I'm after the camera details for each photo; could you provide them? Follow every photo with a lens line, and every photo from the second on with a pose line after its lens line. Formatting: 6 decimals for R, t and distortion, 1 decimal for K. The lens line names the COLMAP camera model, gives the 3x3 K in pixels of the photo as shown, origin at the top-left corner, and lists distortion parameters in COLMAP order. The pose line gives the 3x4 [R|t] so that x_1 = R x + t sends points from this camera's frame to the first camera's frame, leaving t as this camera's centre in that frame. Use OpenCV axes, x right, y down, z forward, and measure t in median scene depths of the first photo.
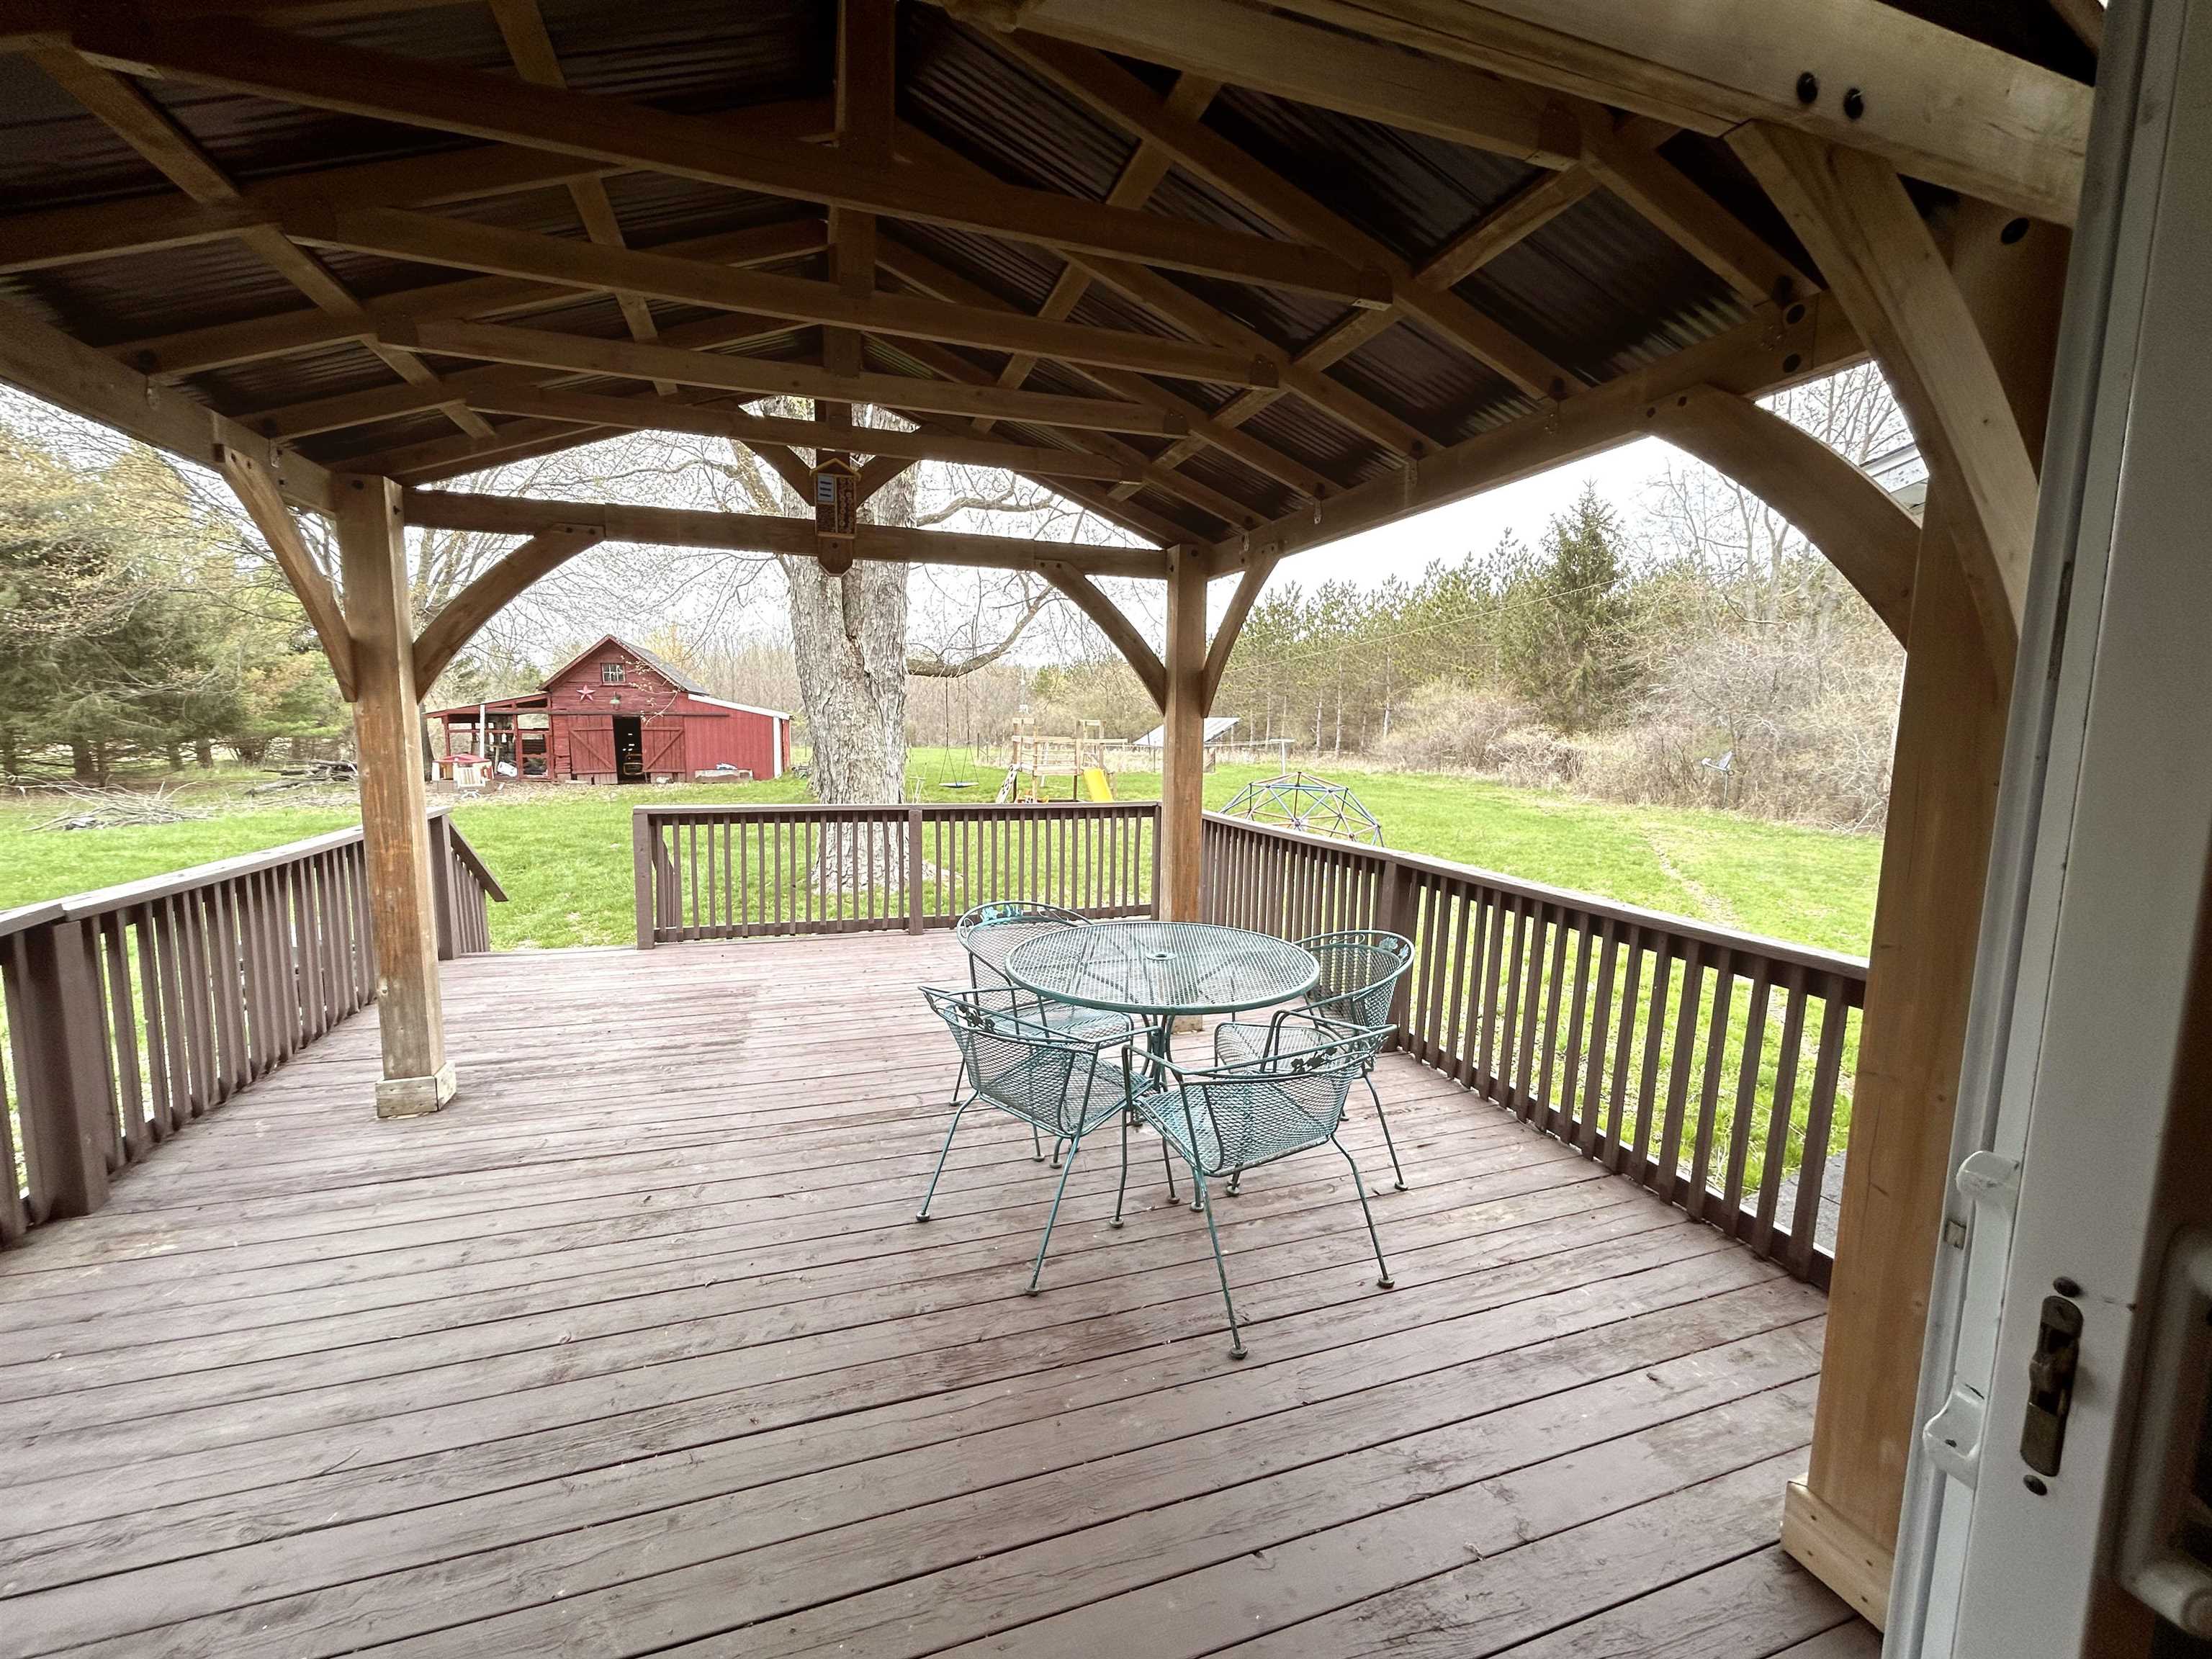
lens RADIAL K [[888.9, 0, 1094.0], [0, 888.9, 830.6], [0, 0, 1]] dist [-0.001161, -0.000142]
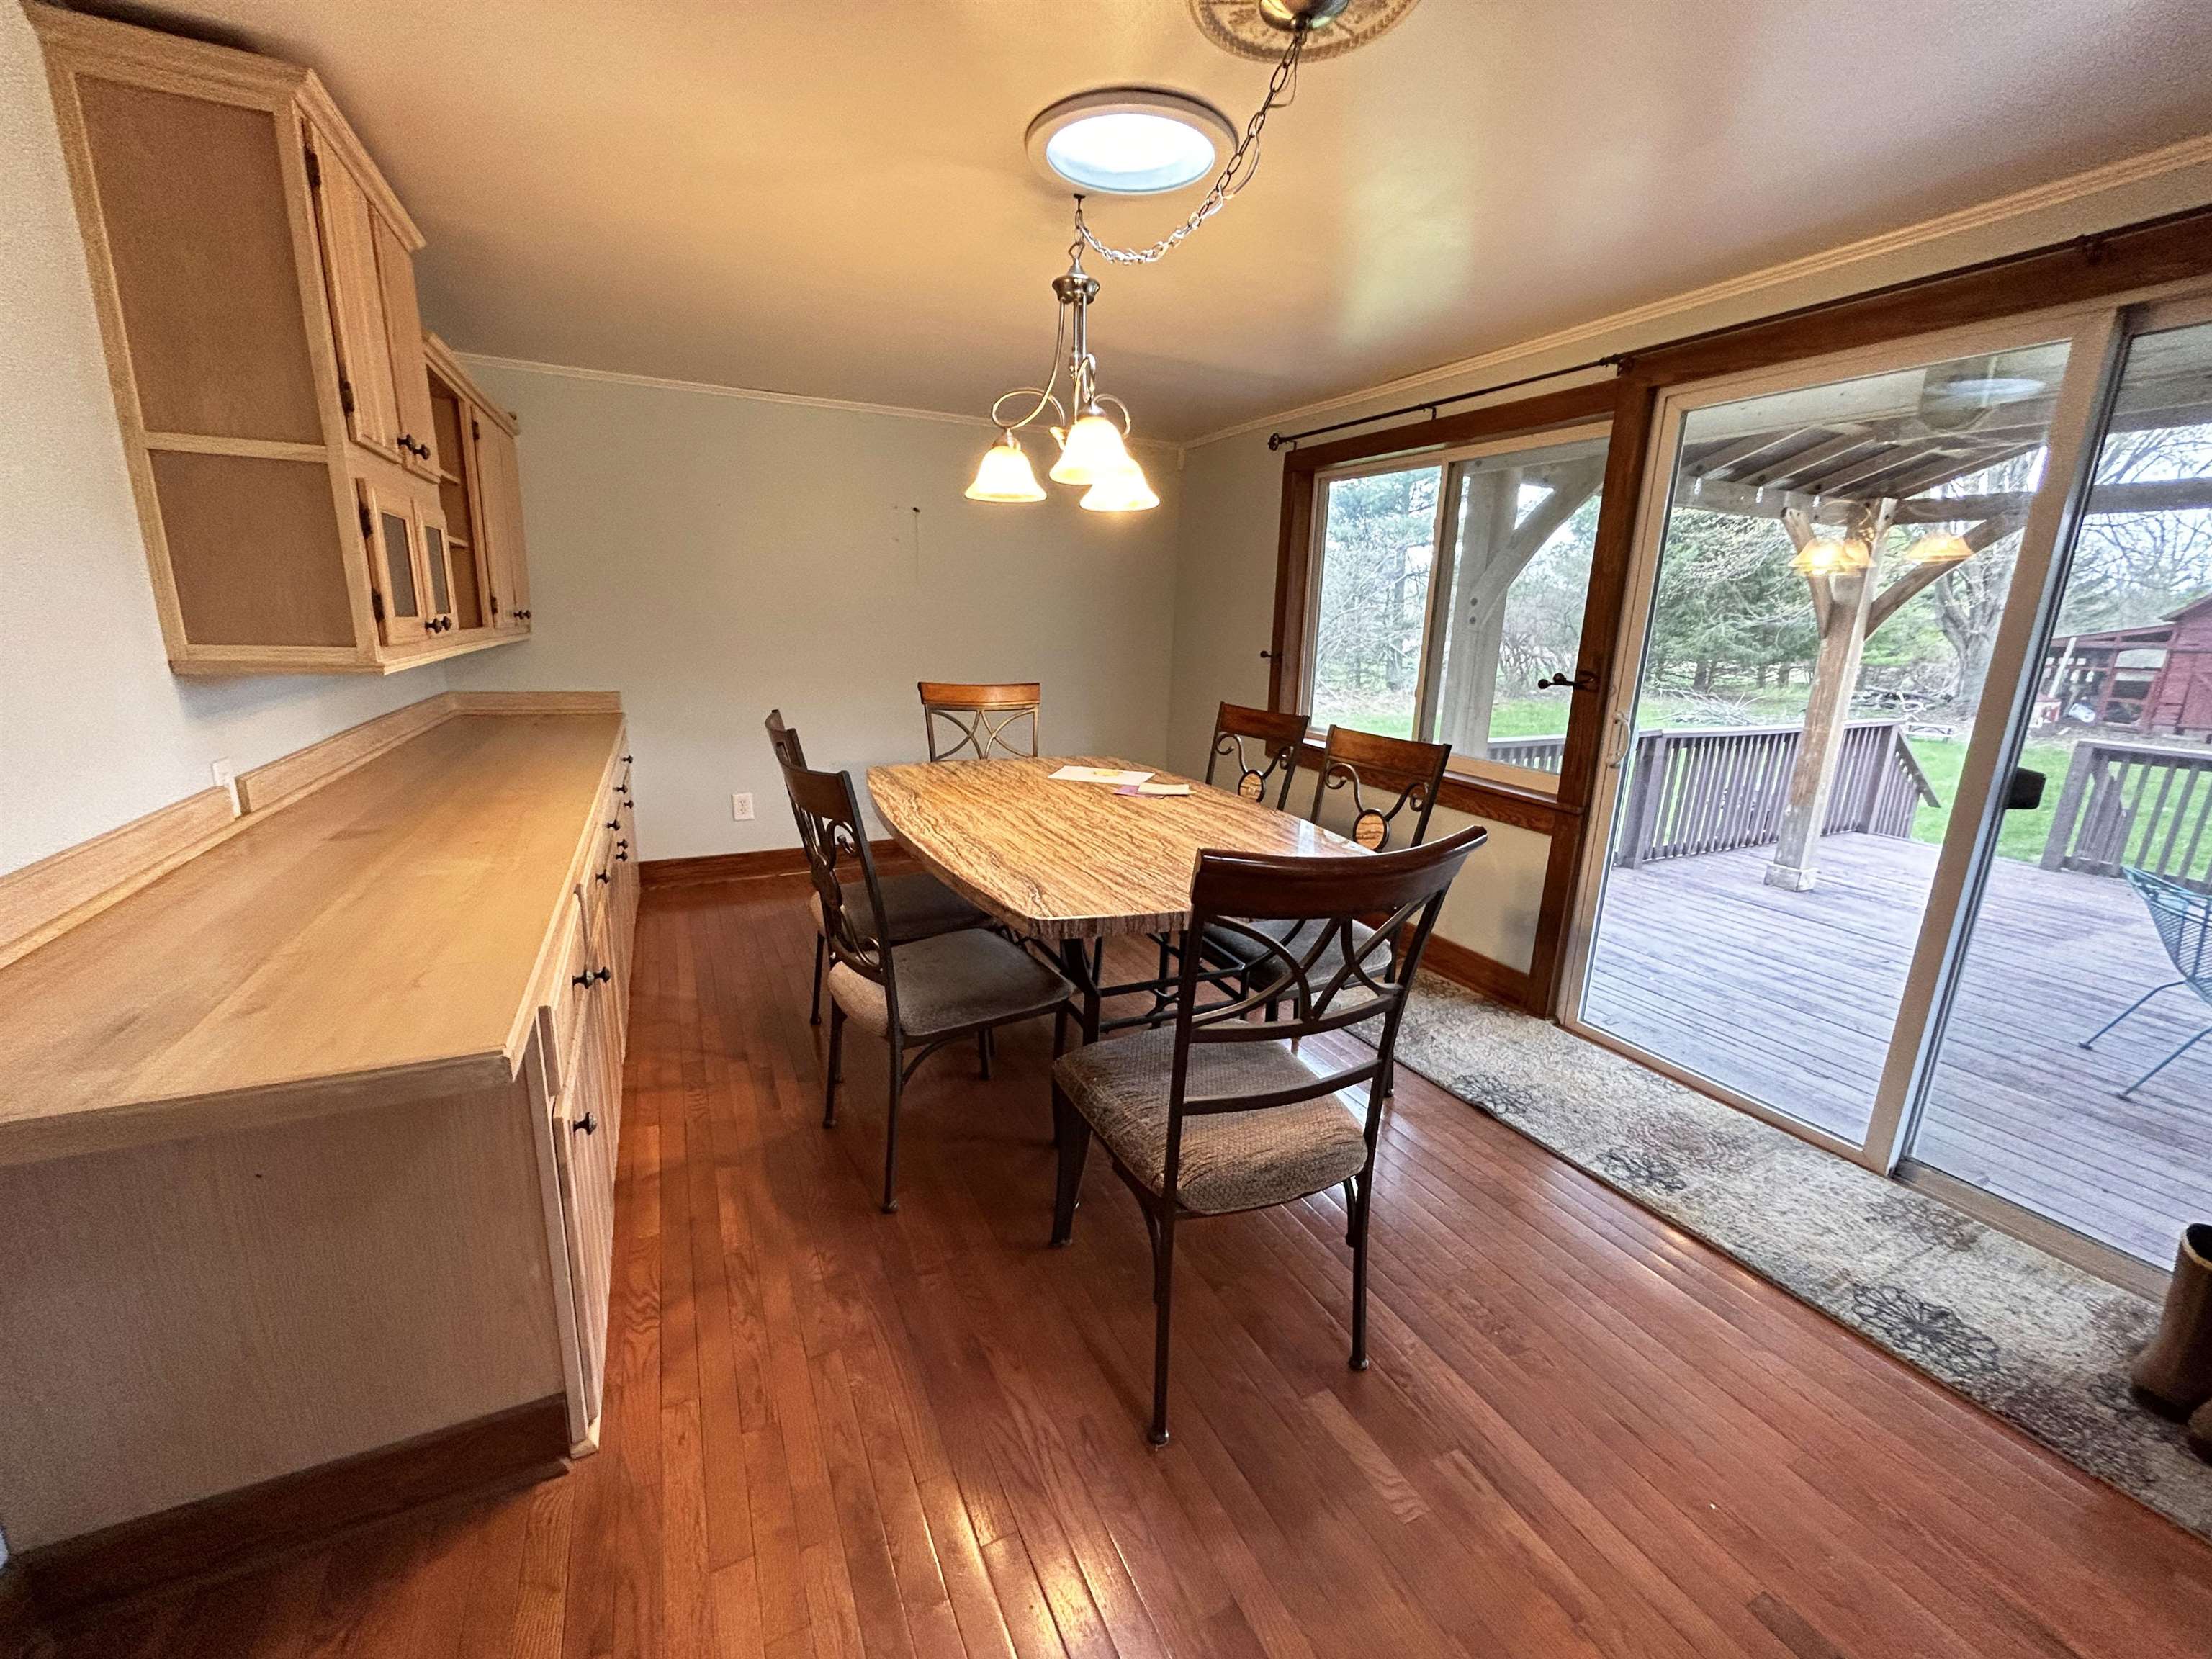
lens RADIAL K [[888.9, 0, 1096.3], [0, 888.9, 825.9], [0, 0, 1]] dist [-0.001161, -0.000142]
pose [[0.127006, 0.220902, -0.966991, 0.085100], [-0.149923, 0.967961, 0.201432, 0.008017], [0.980506, 0.119391, 0.156055, -0.069983]]
